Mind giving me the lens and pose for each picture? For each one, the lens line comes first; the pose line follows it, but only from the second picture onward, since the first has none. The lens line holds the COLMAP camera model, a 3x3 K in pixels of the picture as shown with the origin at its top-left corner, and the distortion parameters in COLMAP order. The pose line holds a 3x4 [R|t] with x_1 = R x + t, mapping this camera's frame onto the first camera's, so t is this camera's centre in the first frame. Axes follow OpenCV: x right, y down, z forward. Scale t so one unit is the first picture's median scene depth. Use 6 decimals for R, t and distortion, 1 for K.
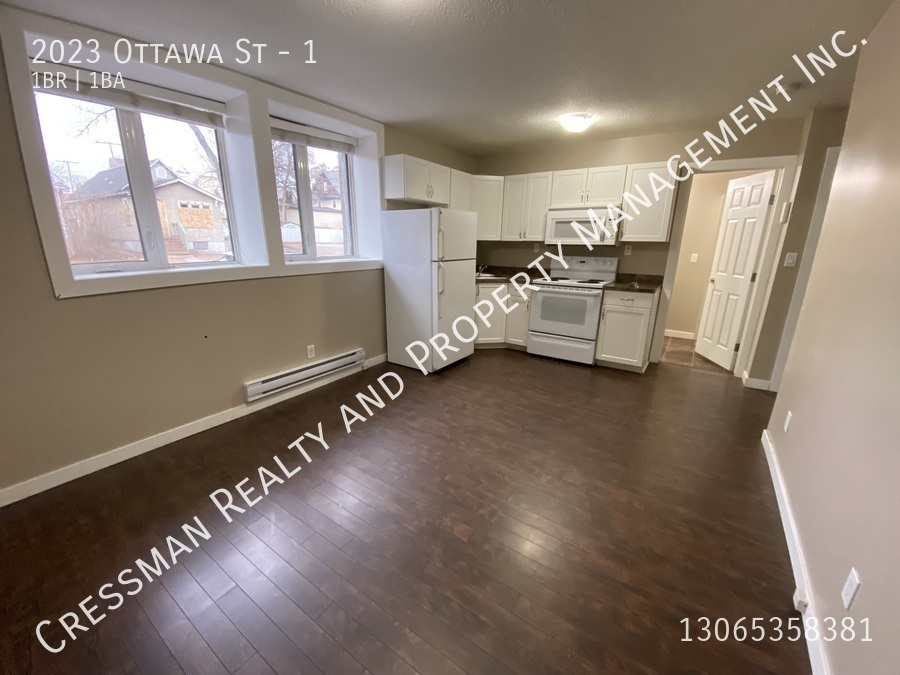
lens RADIAL K [[363.6, 0, 446.1], [0, 363.6, 339.3], [0, 0, 1]] dist [-0.022011, -0.000736]
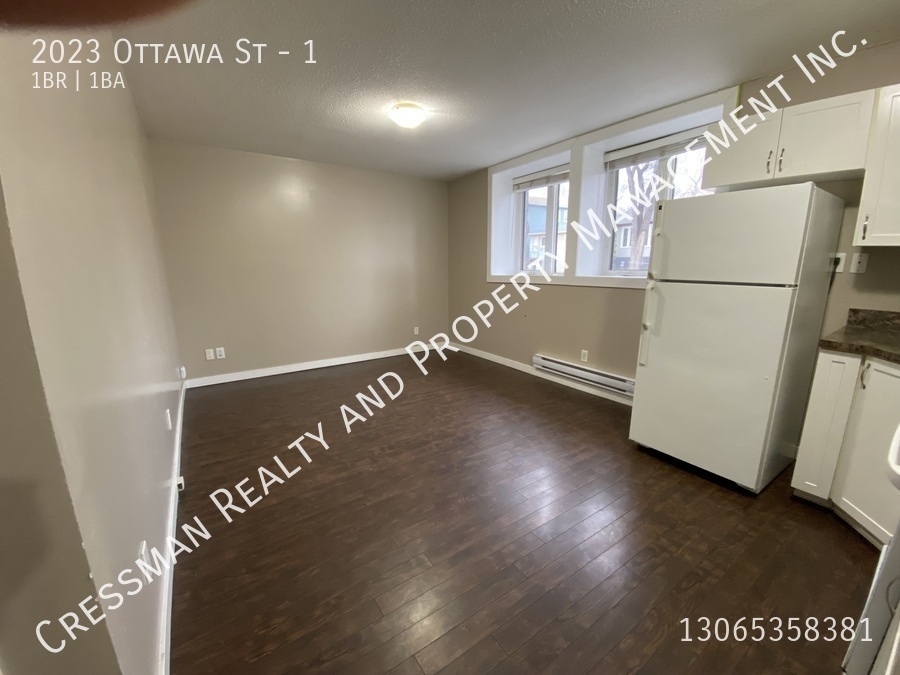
lens RADIAL K [[363.6, 0, 450.9], [0, 363.6, 339.9], [0, 0, 1]] dist [-0.022011, -0.000736]
pose [[-0.384943, 0.175401, -0.906120, 0.817454], [-0.234727, 0.930887, 0.279914, -0.236753], [0.892593, 0.320442, -0.317167, 1.011422]]
